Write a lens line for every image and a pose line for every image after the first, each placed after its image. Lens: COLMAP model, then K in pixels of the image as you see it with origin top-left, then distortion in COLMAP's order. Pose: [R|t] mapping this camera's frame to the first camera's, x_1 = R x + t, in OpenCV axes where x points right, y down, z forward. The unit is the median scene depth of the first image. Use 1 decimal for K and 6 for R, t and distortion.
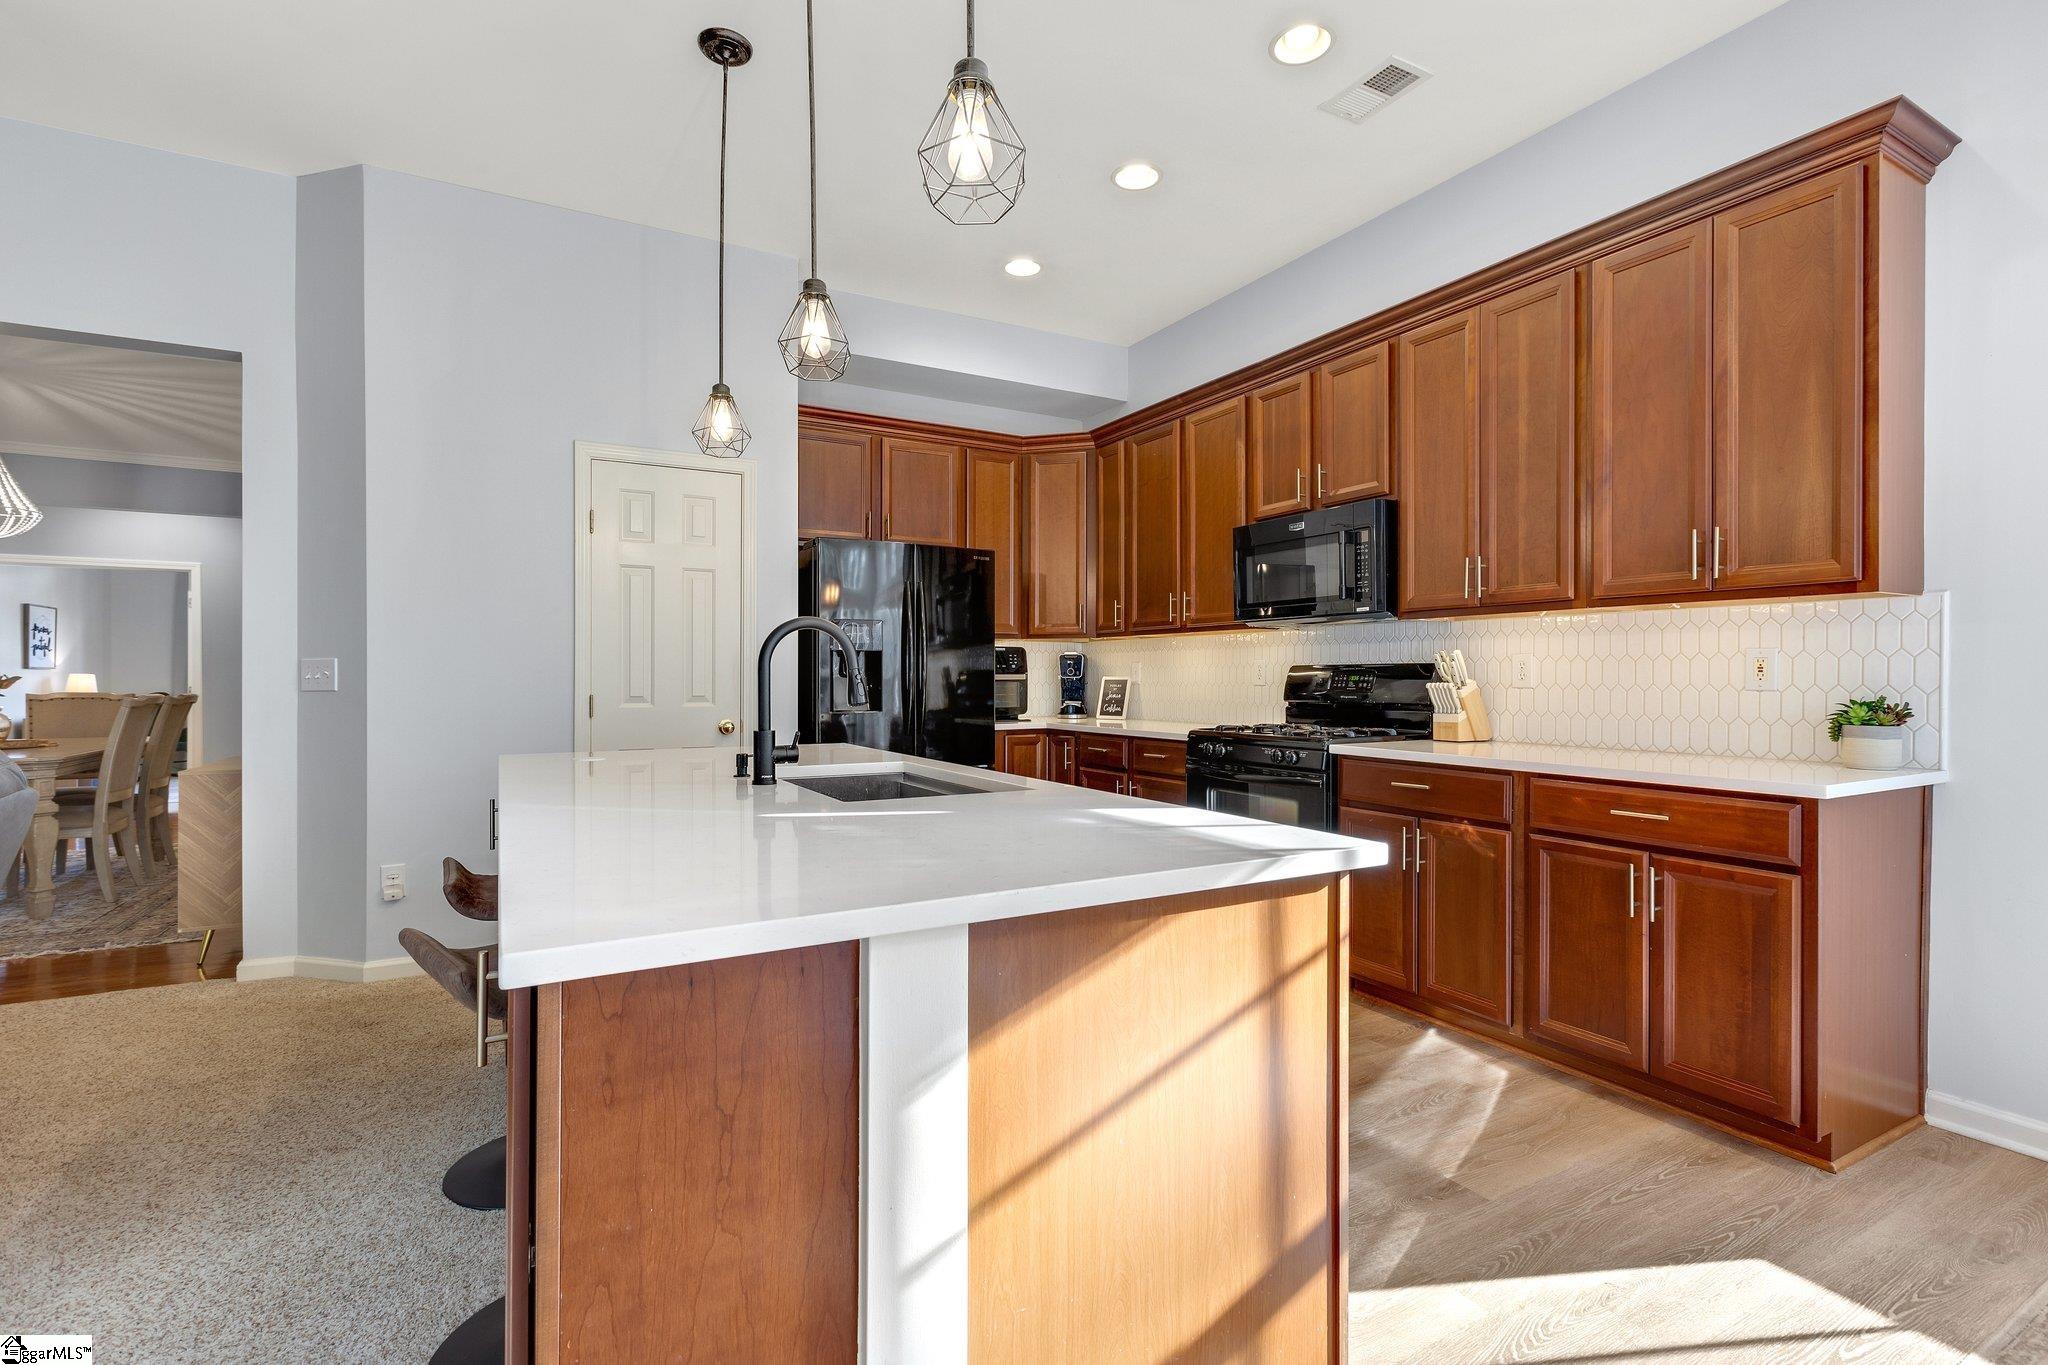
lens RADIAL K [[945.4, 0, 1003.7], [0, 945.4, 672.2], [0, 0, 1]] dist [0.002159, 0.000165]
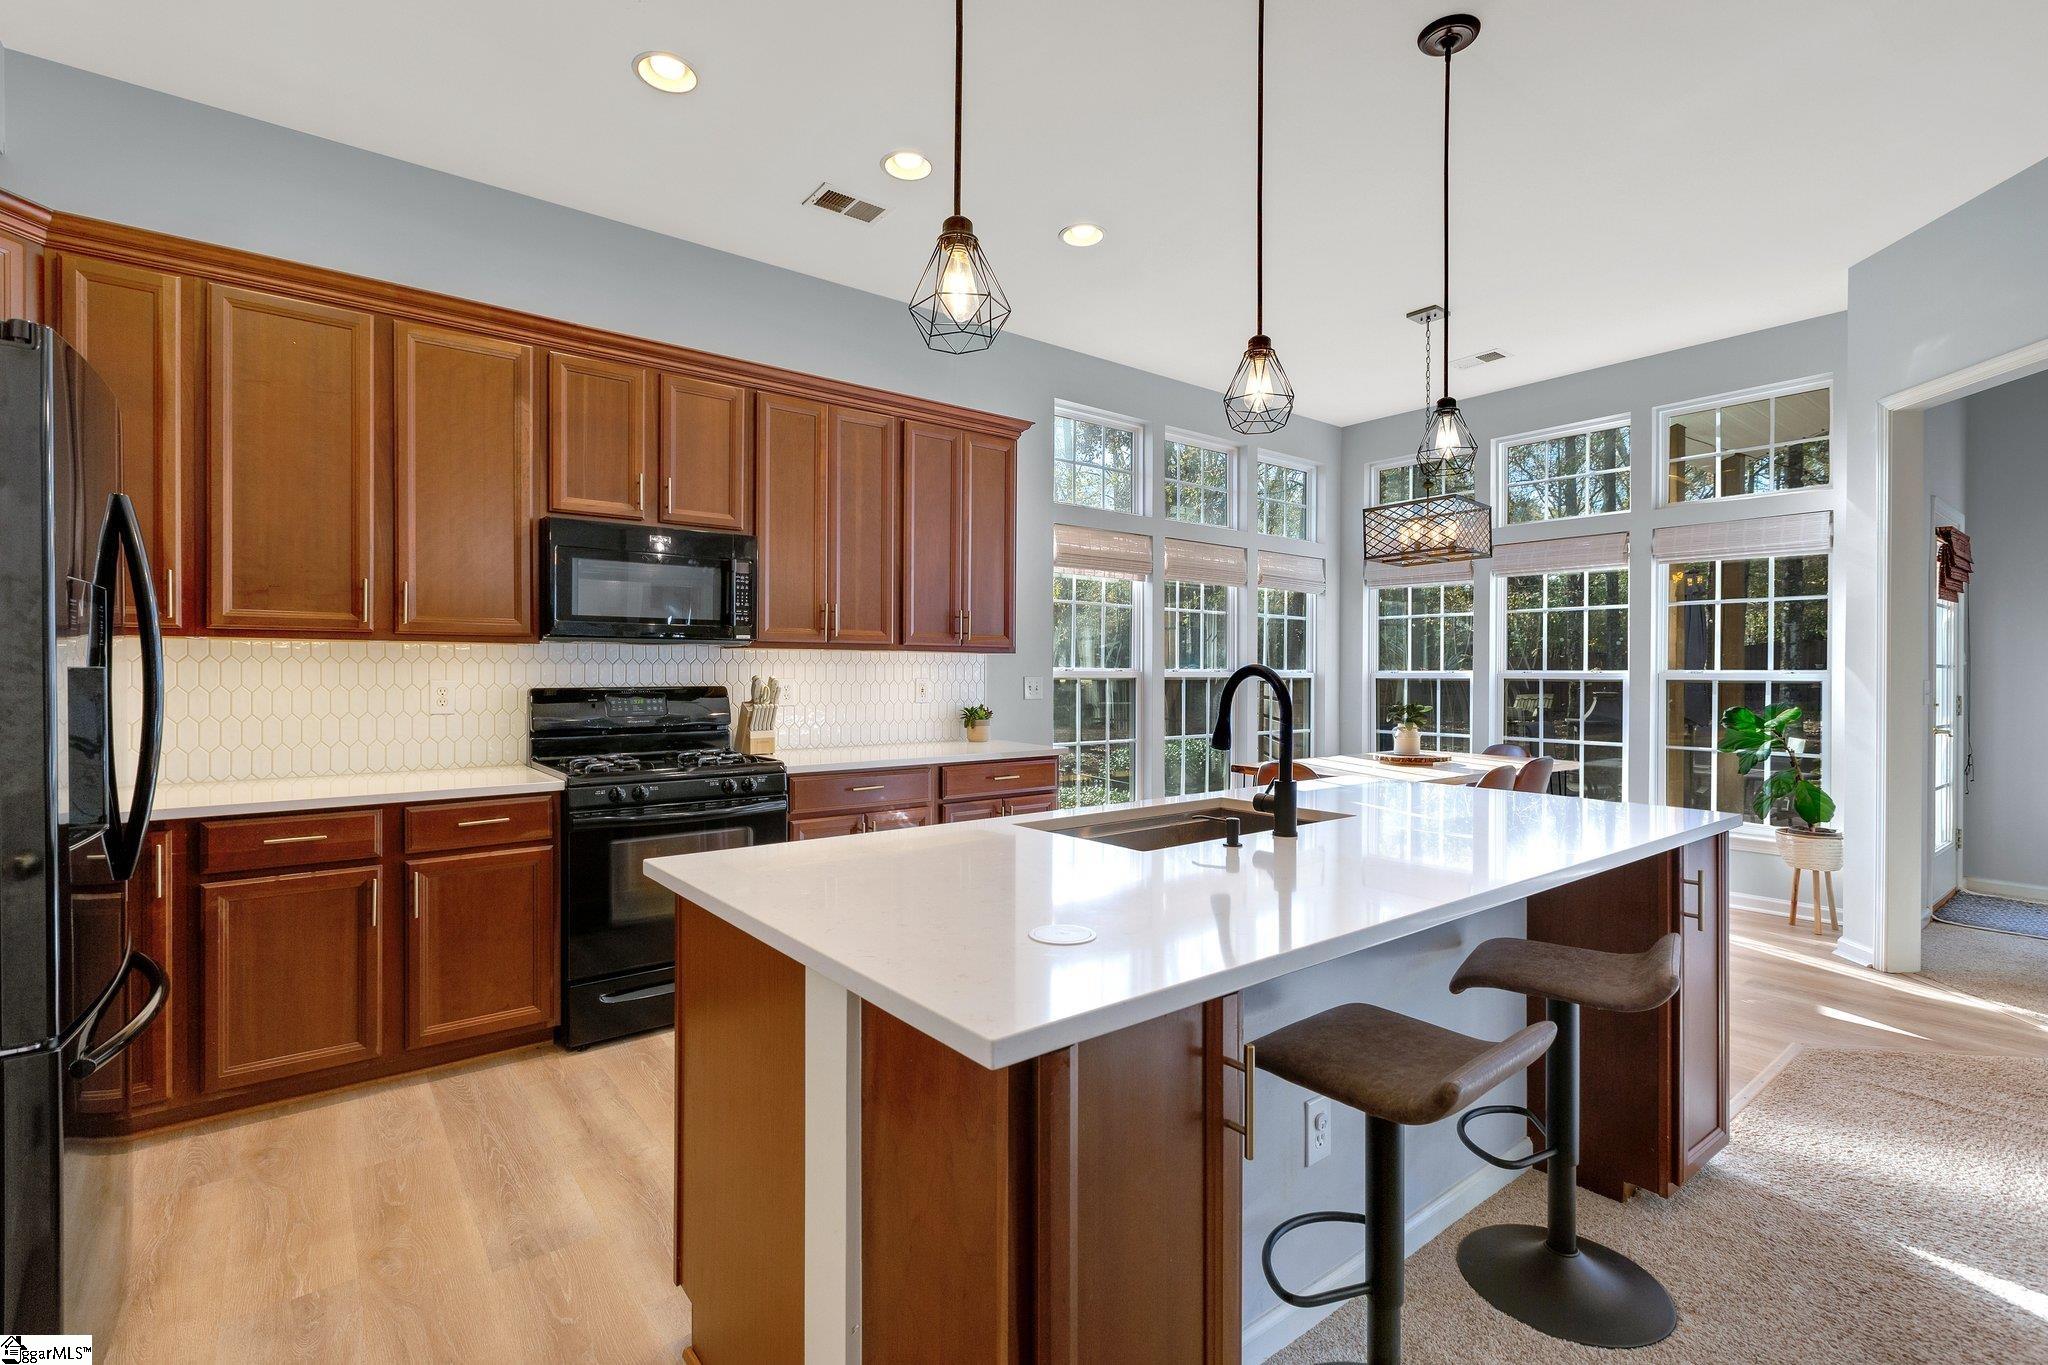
lens RADIAL K [[926.4, 0, 1030.0], [0, 926.4, 676.0], [0, 0, 1]] dist [-0.002514, 0.000267]
pose [[-0.184373, -0.007355, 0.982829, -0.671407], [-0.007217, 0.999955, 0.006129, -0.030776], [-0.982830, -0.005963, -0.184417, 0.842276]]
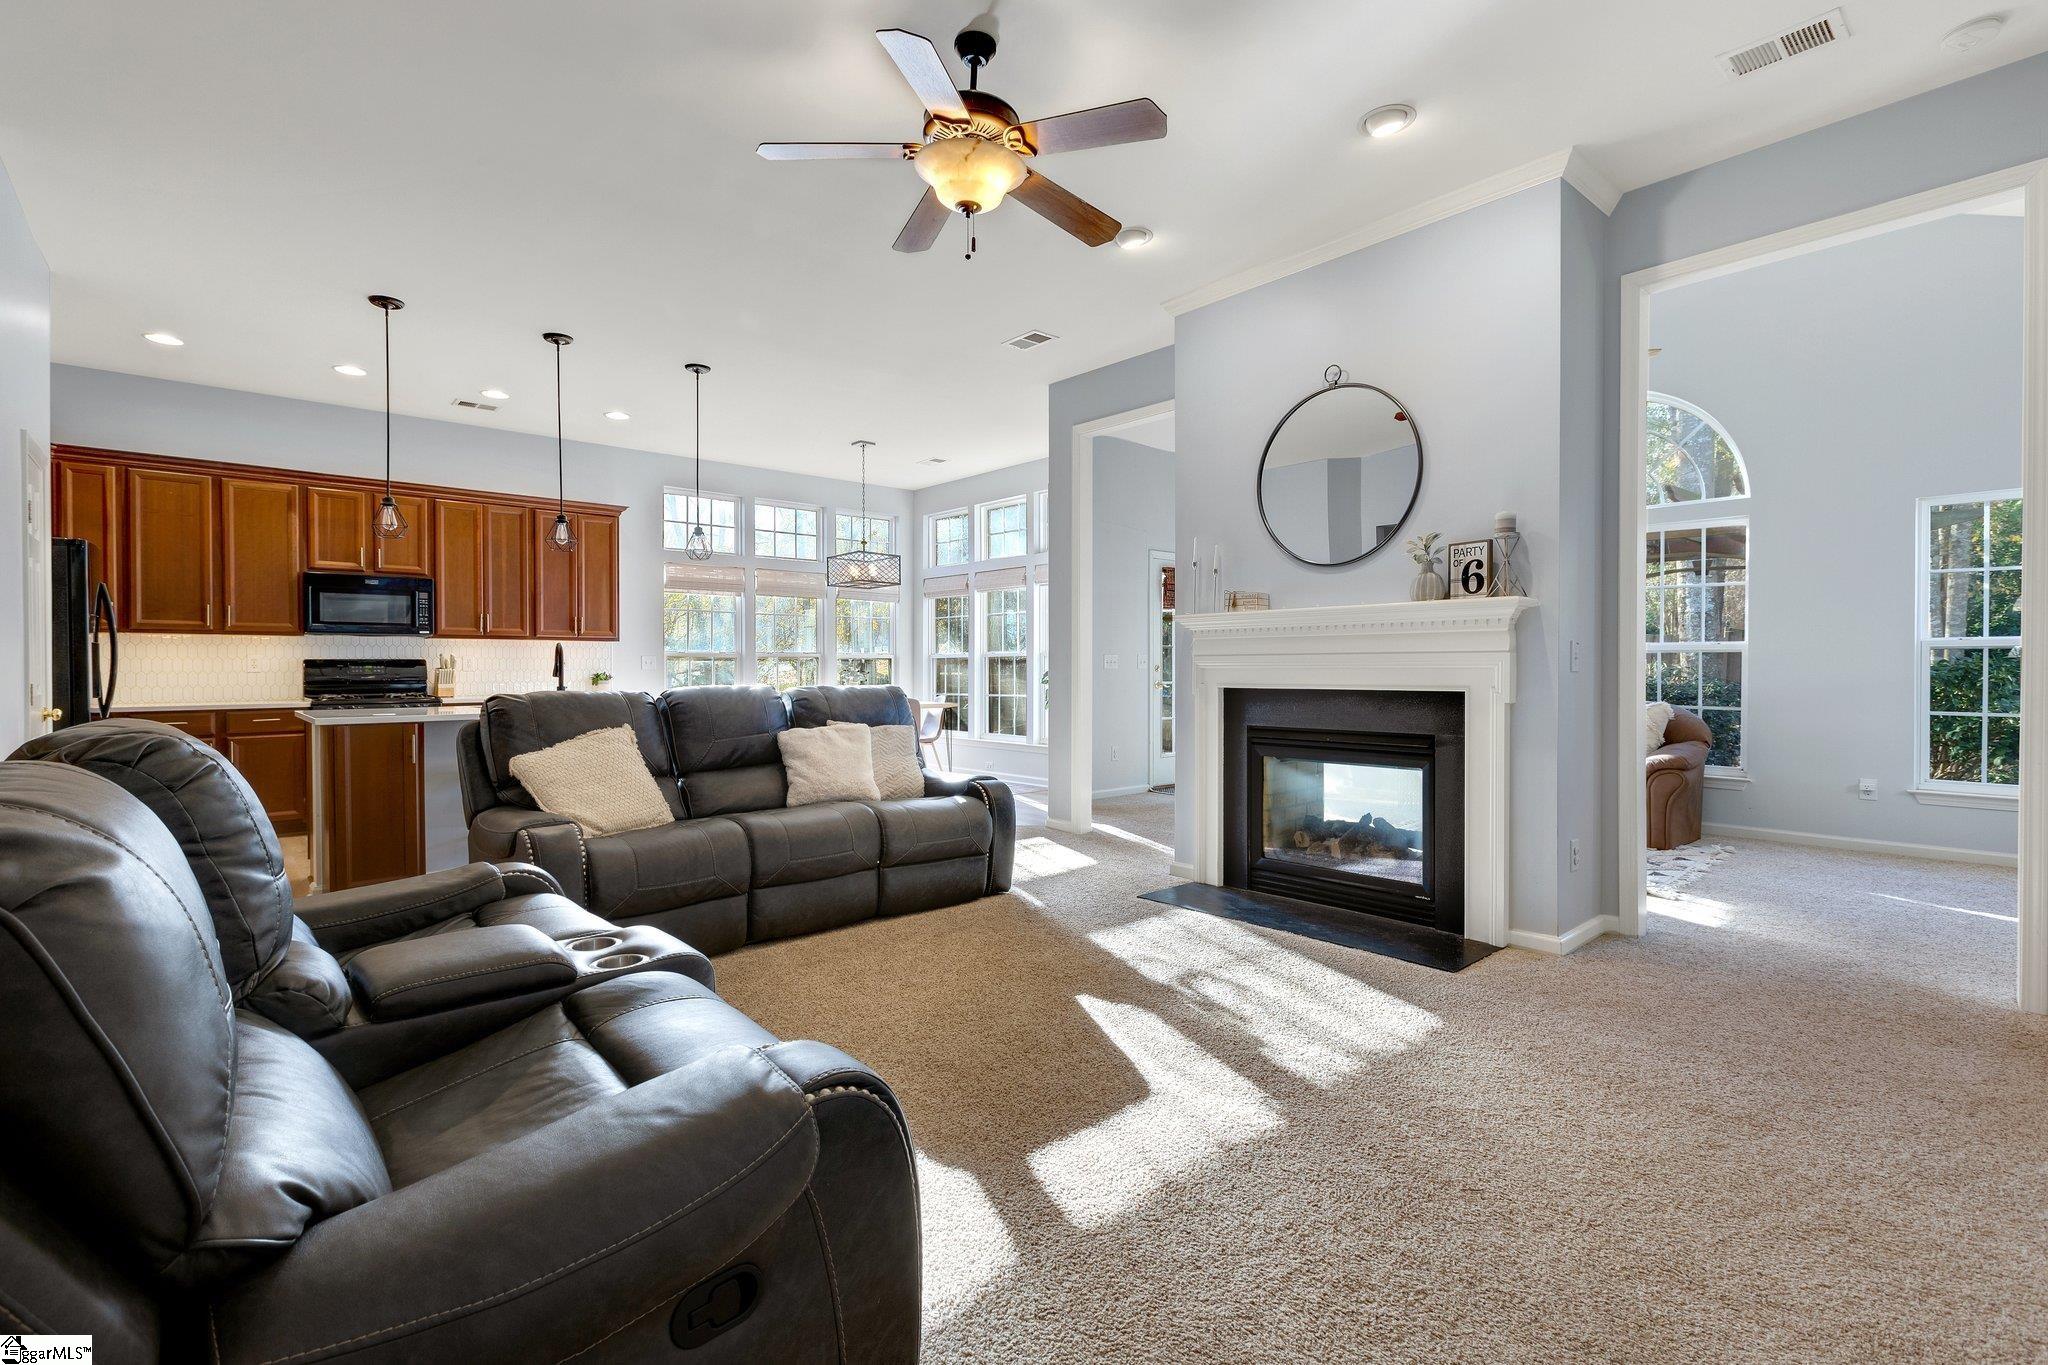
lens RADIAL K [[933.7, 0, 1019.1], [0, 933.7, 678.2], [0, 0, 1]] dist [-0.000042, -0.000231]
pose [[-0.229855, -0.012475, 0.973145, -1.752040], [-0.002651, 0.999922, 0.012192, 0.002444], [-0.973221, 0.000223, -0.229870, 0.224204]]
